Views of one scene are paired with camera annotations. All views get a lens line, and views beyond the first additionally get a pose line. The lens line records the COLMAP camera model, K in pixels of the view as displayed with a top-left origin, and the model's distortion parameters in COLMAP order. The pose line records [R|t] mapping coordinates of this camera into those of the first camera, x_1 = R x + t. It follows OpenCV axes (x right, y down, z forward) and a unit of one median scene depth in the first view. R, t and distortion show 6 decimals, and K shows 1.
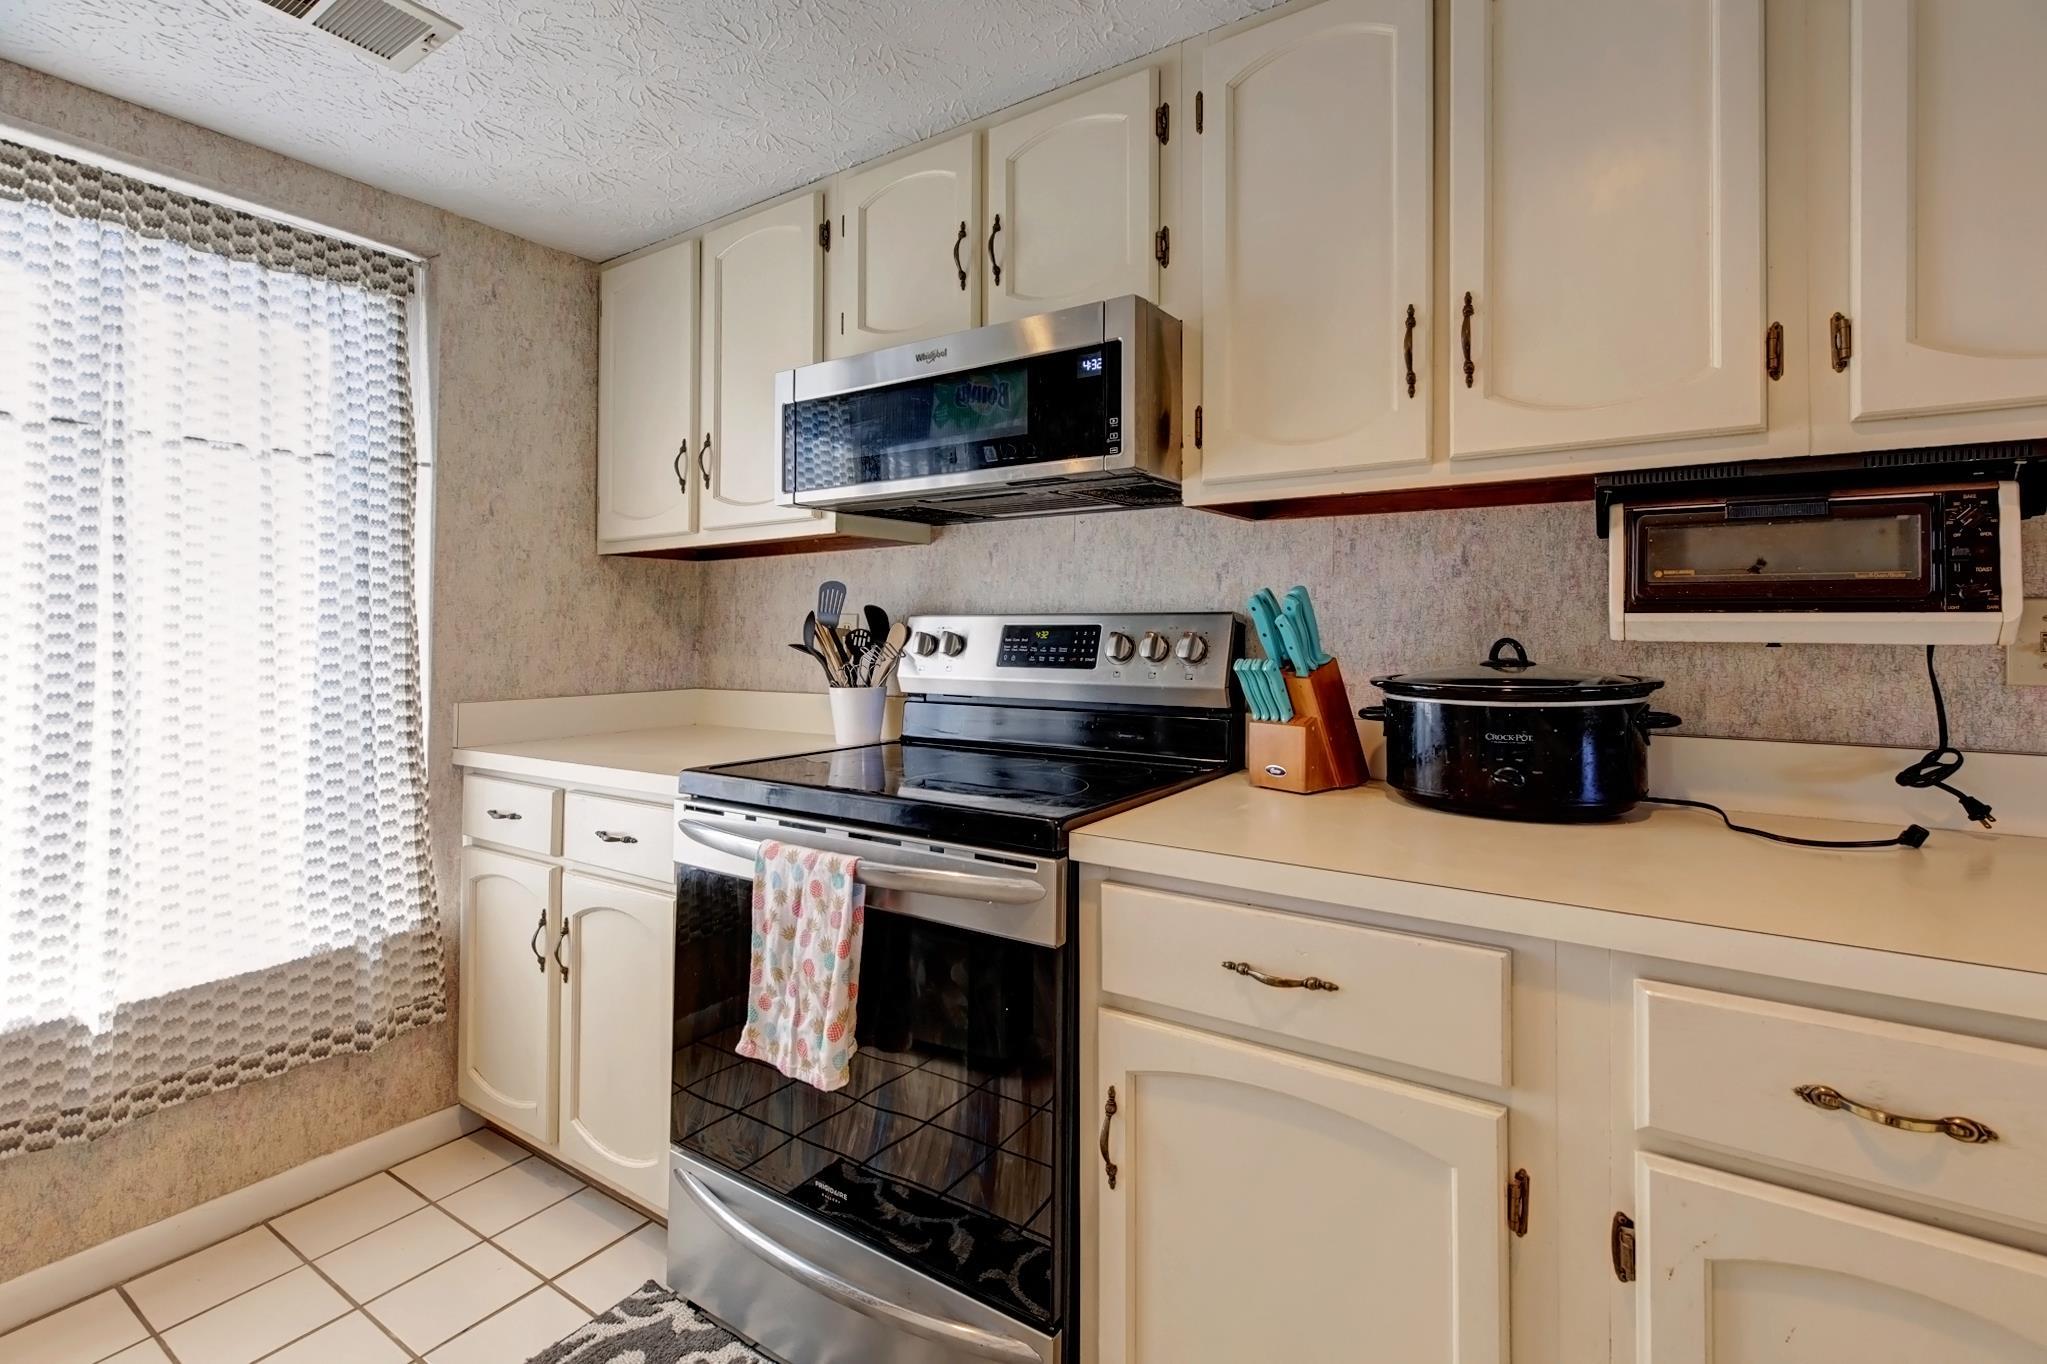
lens RADIAL K [[899.6, 0, 1070.9], [0, 899.6, 615.4], [0, 0, 1]] dist [0.000567, 0.000139]
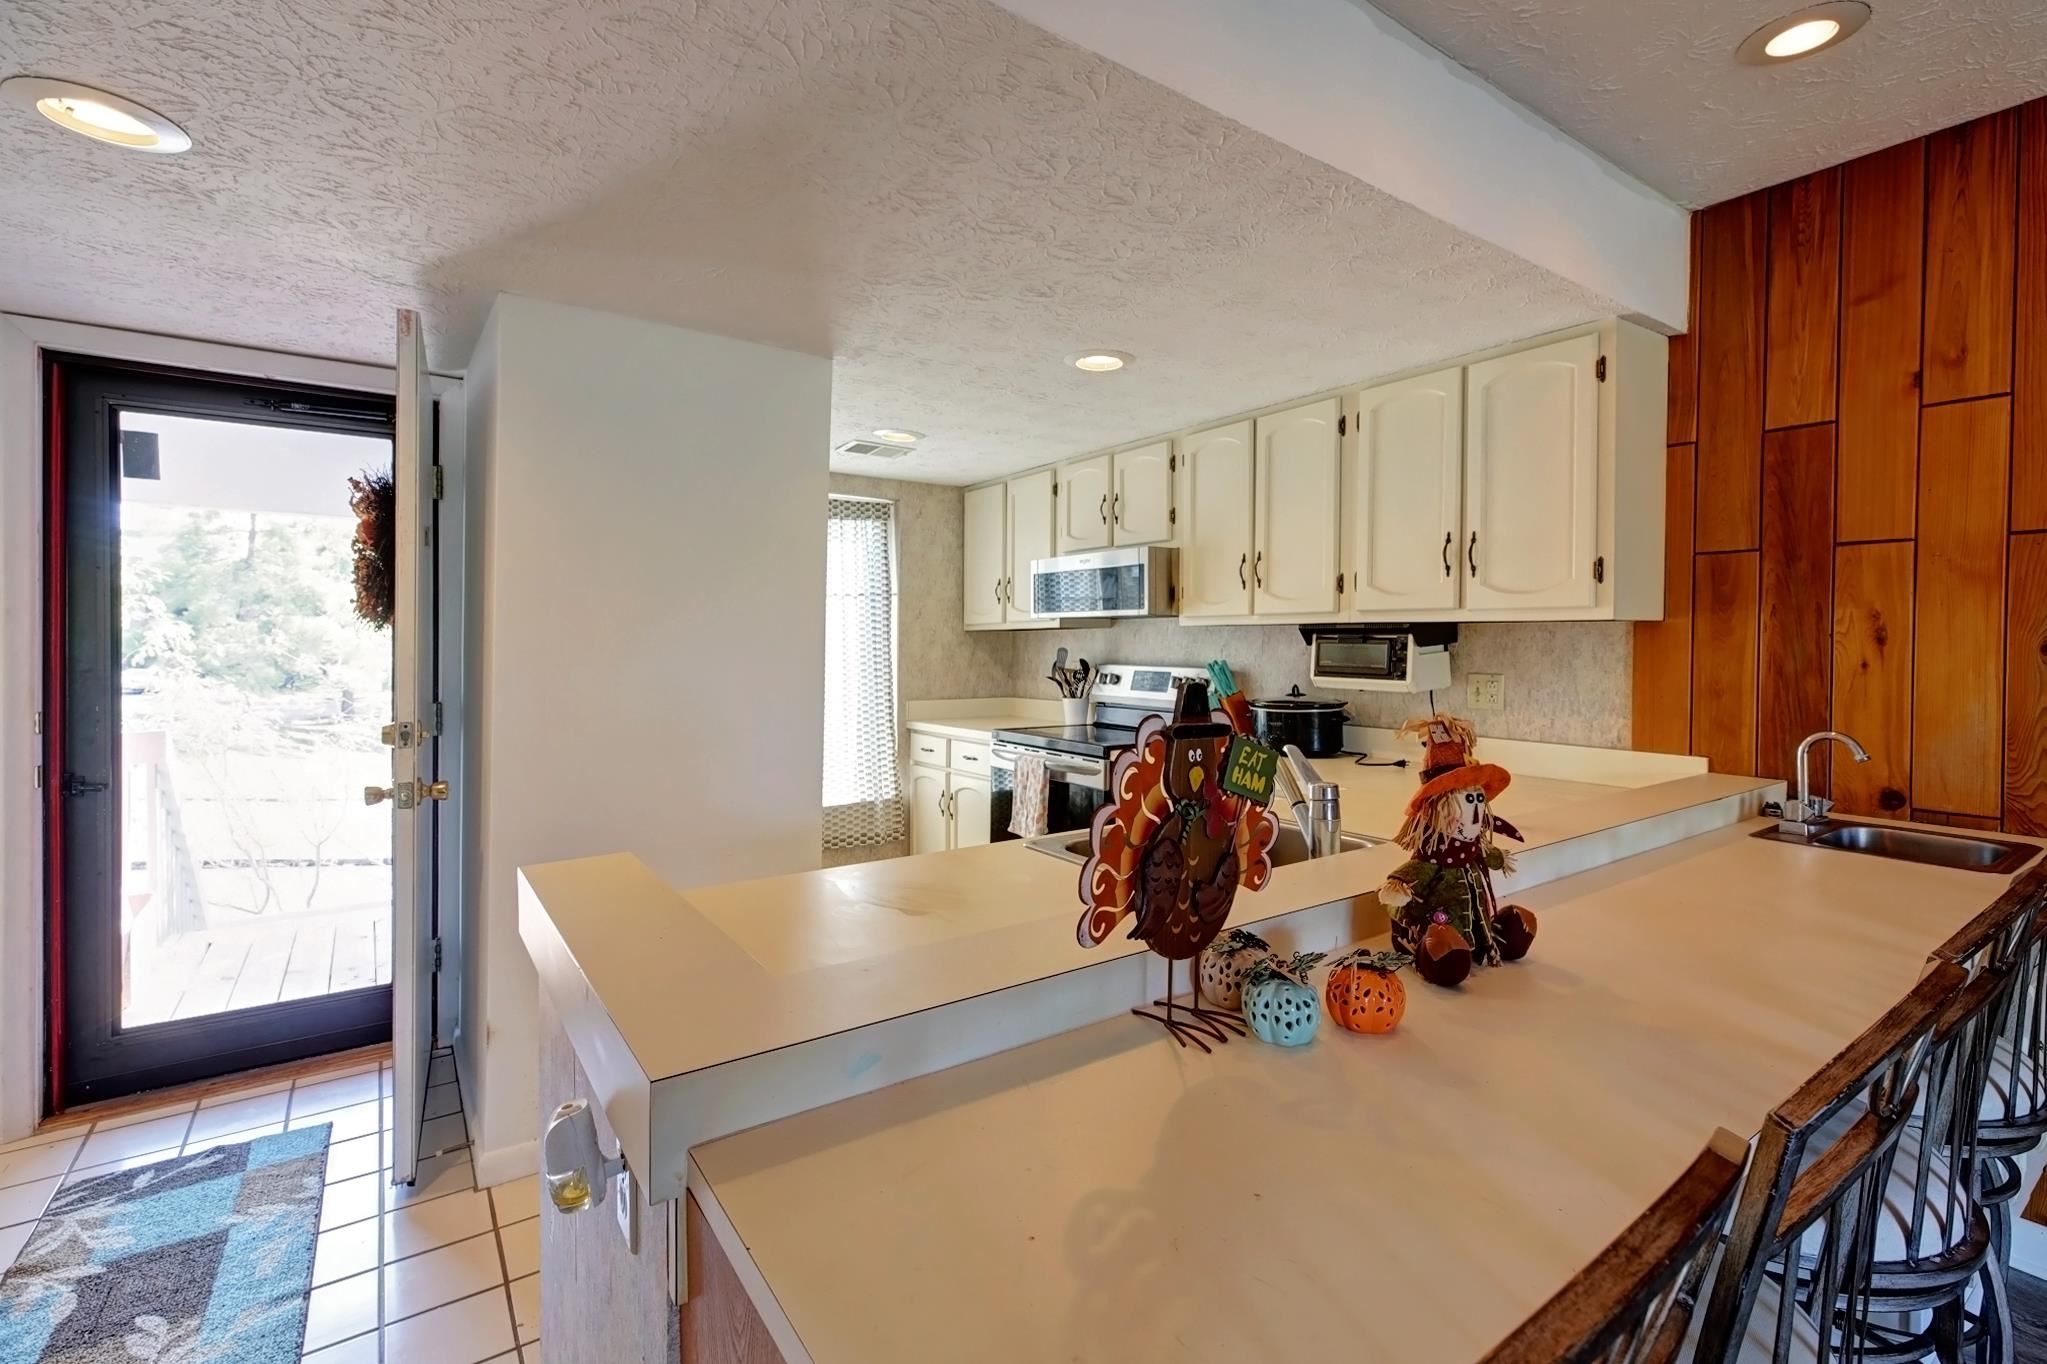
lens RADIAL K [[920.9, 0, 1067.3], [0, 920.9, 649.9], [0, 0, 1]] dist [0.003844, -0.000145]
pose [[0.929050, 0.005779, -0.369909, 0.560154], [0.002933, 0.999731, 0.022985, -0.084932], [0.369943, -0.022439, 0.928784, -1.028491]]
